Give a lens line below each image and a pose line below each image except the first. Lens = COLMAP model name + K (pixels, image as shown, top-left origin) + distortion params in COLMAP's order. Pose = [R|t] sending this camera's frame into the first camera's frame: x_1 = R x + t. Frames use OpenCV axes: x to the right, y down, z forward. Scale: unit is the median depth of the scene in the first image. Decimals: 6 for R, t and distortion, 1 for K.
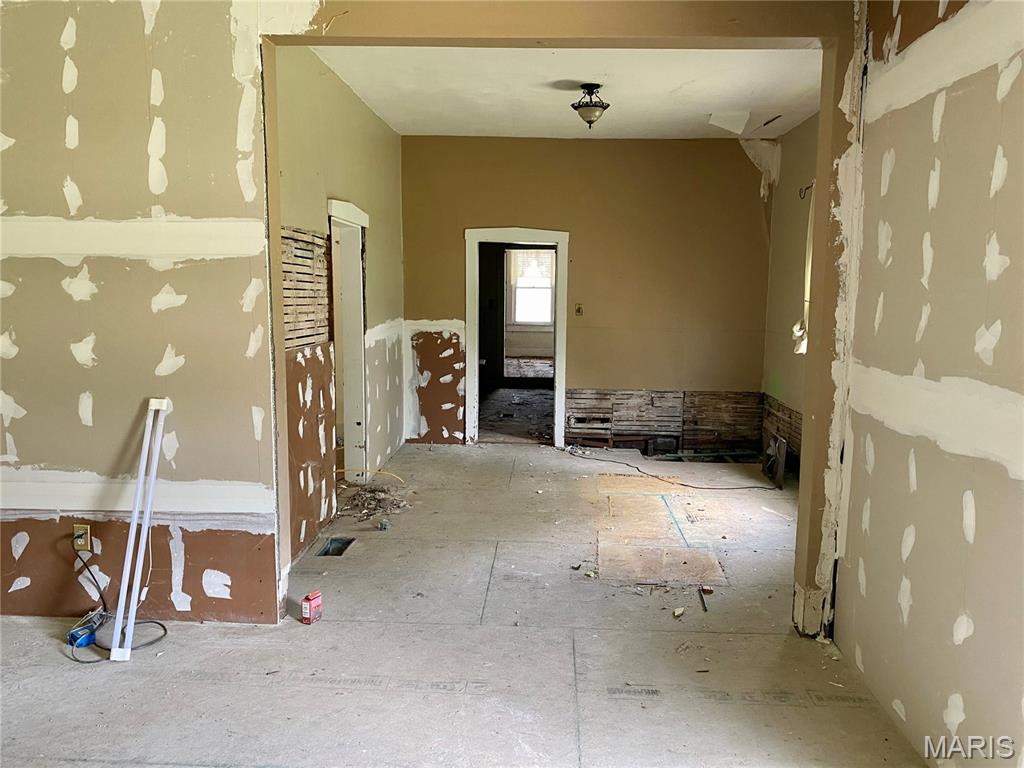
lens RADIAL K [[787.9, 0, 511.8], [0, 787.9, 383.6], [0, 0, 1]] dist [0.017732, -0.024198]
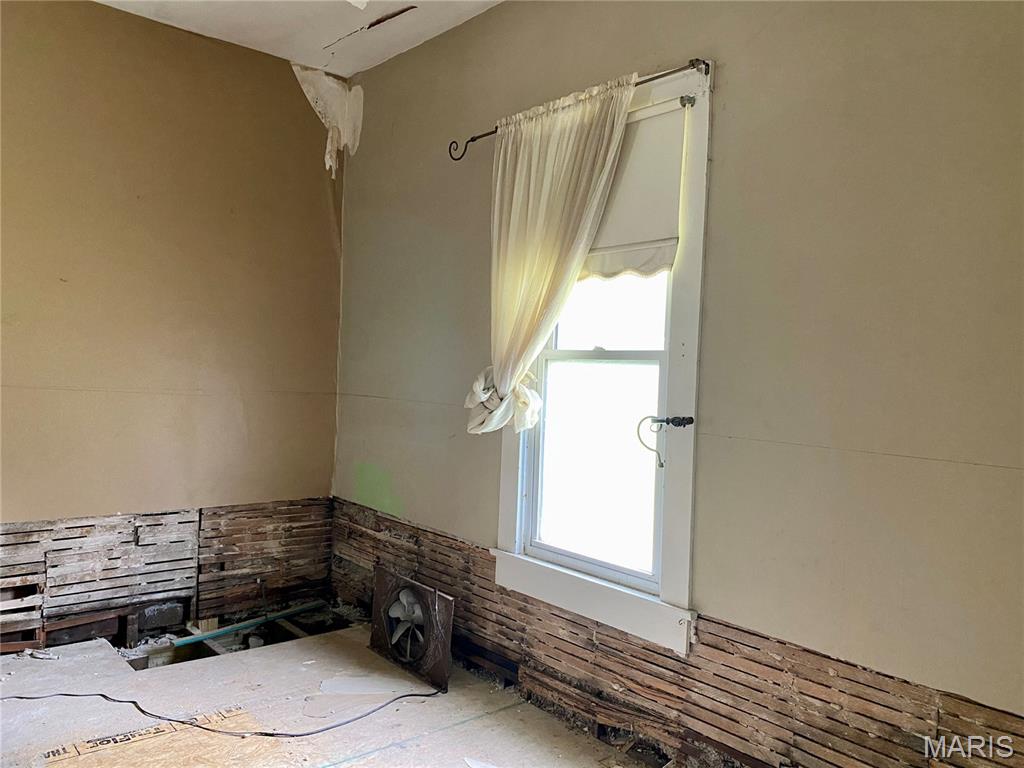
lens RADIAL K [[787.9, 0, 506.5], [0, 787.9, 385.9], [0, 0, 1]] dist [0.017732, -0.024198]
pose [[0.719795, 0.006878, 0.694153, 0.000732], [0.048950, 0.996959, -0.060637, -0.029586], [-0.692459, 0.077624, 0.717269, 0.476235]]
